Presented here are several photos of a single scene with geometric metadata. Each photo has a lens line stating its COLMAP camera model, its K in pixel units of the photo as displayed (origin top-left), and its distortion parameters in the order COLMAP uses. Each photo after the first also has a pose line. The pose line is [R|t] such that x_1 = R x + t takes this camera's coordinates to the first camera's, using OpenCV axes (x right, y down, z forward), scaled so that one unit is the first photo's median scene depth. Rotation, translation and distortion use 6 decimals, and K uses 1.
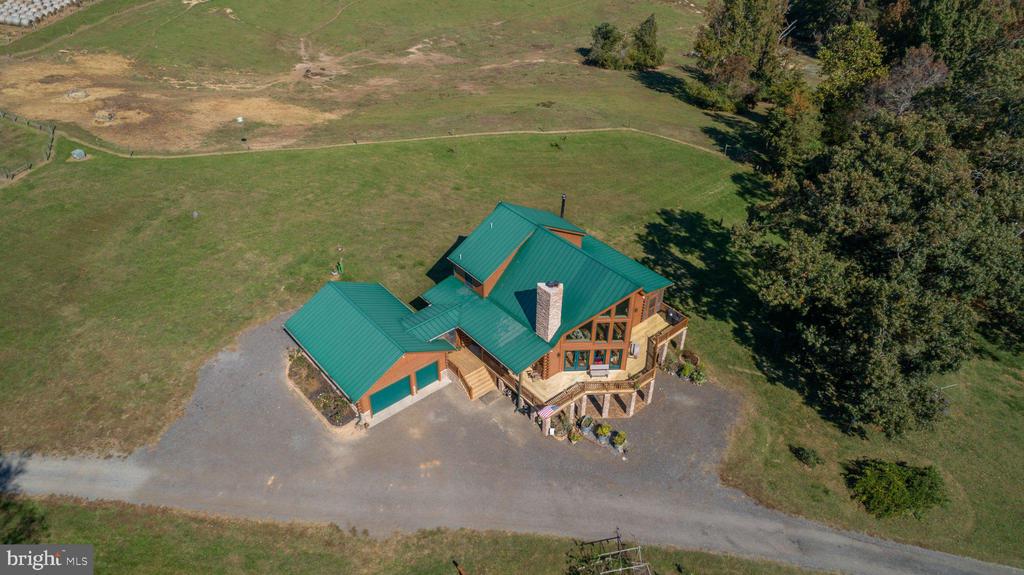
lens RADIAL K [[689.8, 0, 508.8], [0, 689.8, 287.1], [0, 0, 1]] dist [-0.011304, 0.009524]
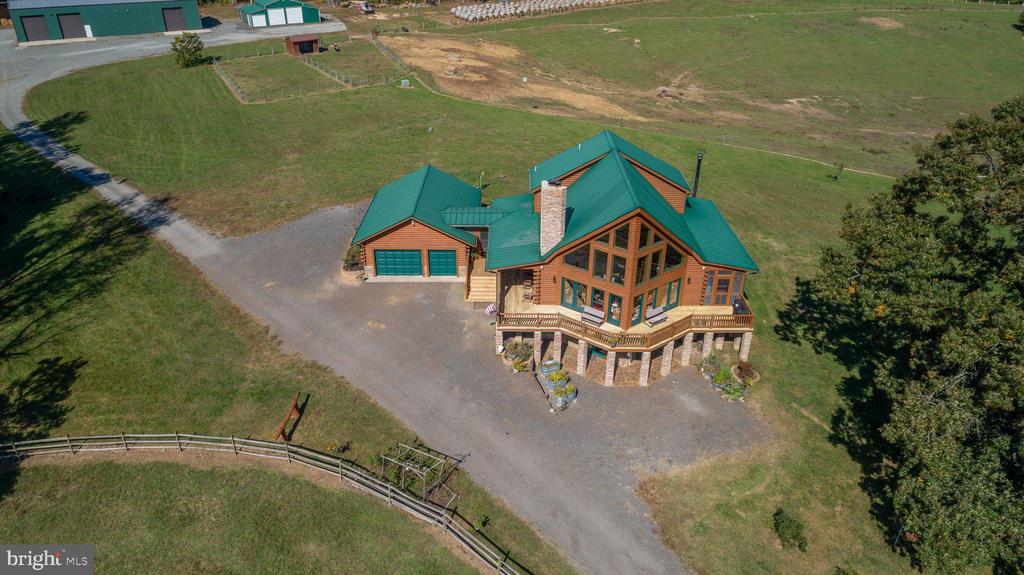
lens RADIAL K [[689.8, 0, 511.3], [0, 689.8, 287.6], [0, 0, 1]] dist [-0.011304, 0.009524]
pose [[0.763440, 0.306631, -0.568452, 0.460807], [-0.381674, 0.924190, -0.014074, 0.124494], [0.521042, 0.227708, 0.822596, 0.242912]]
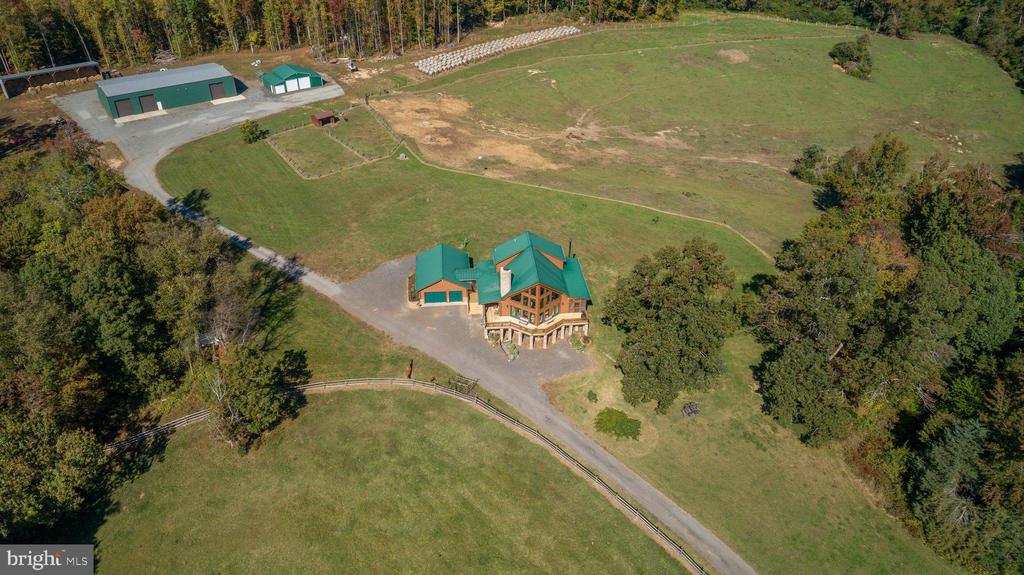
lens RADIAL K [[689.8, 0, 510.6], [0, 689.8, 285.0], [0, 0, 1]] dist [-0.011304, 0.009524]
pose [[0.821852, 0.311871, -0.476756, 0.919491], [-0.338436, 0.940452, 0.031789, -0.025343], [0.458280, 0.135225, 0.878461, -0.710890]]
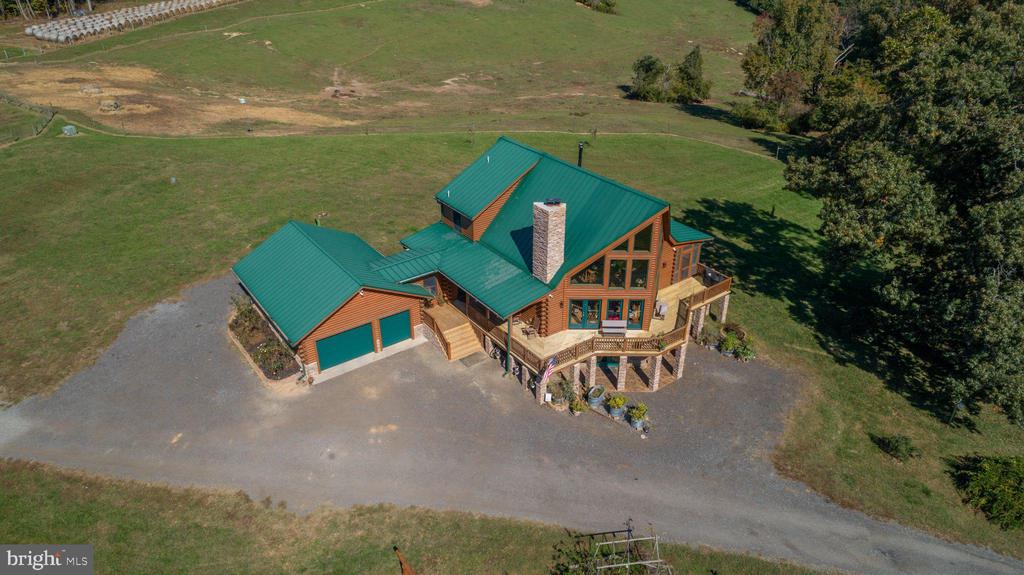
lens RADIAL K [[689.8, 0, 509.6], [0, 689.8, 285.9], [0, 0, 1]] dist [-0.011304, 0.009524]
pose [[0.997245, 0.027009, -0.069085, 0.059528], [-0.035362, 0.991814, -0.122698, 0.155976], [0.065206, 0.124803, 0.990037, 0.195075]]
